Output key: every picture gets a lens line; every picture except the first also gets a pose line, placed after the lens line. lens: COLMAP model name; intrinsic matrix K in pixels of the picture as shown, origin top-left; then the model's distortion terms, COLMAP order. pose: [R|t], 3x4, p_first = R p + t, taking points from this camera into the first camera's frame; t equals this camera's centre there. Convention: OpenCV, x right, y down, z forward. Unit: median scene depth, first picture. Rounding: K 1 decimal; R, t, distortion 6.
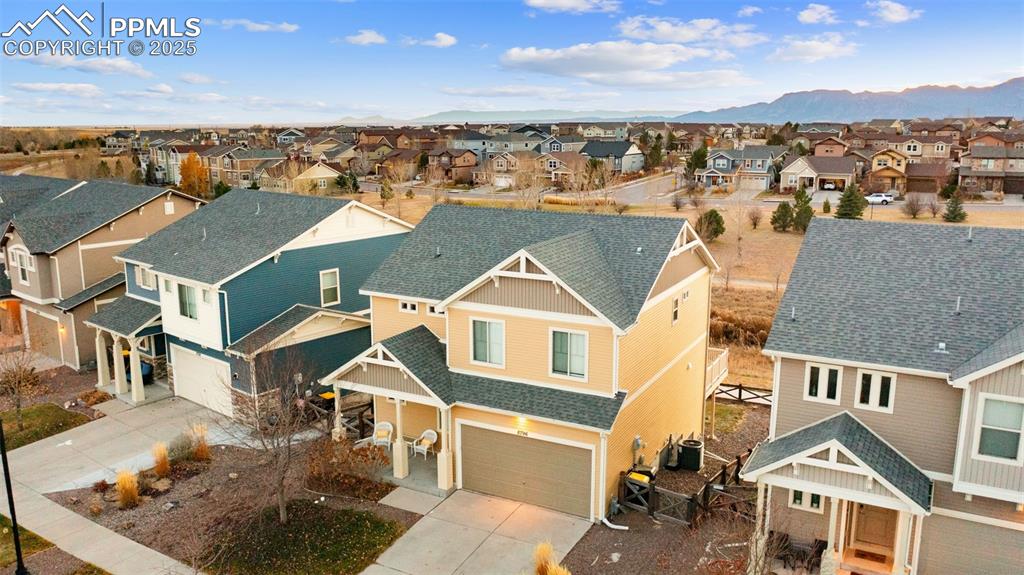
lens RADIAL K [[812.6, 0, 512.4], [0, 812.6, 283.4], [0, 0, 1]] dist [-0.008926, 0.000587]
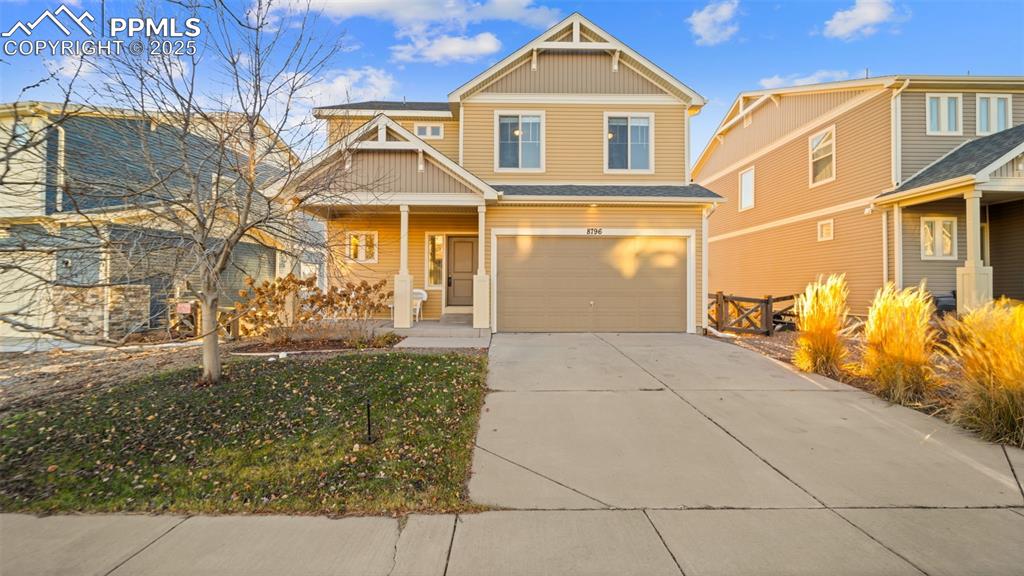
lens RADIAL K [[415.6, 0, 507.1], [0, 415.6, 288.5], [0, 0, 1]] dist [0.001262, 0.000081]
pose [[0.875349, 0.007396, 0.483434, -0.238827], [0.094813, 0.977843, -0.186636, 0.289286], [-0.474103, 0.209208, 0.855253, 0.682585]]
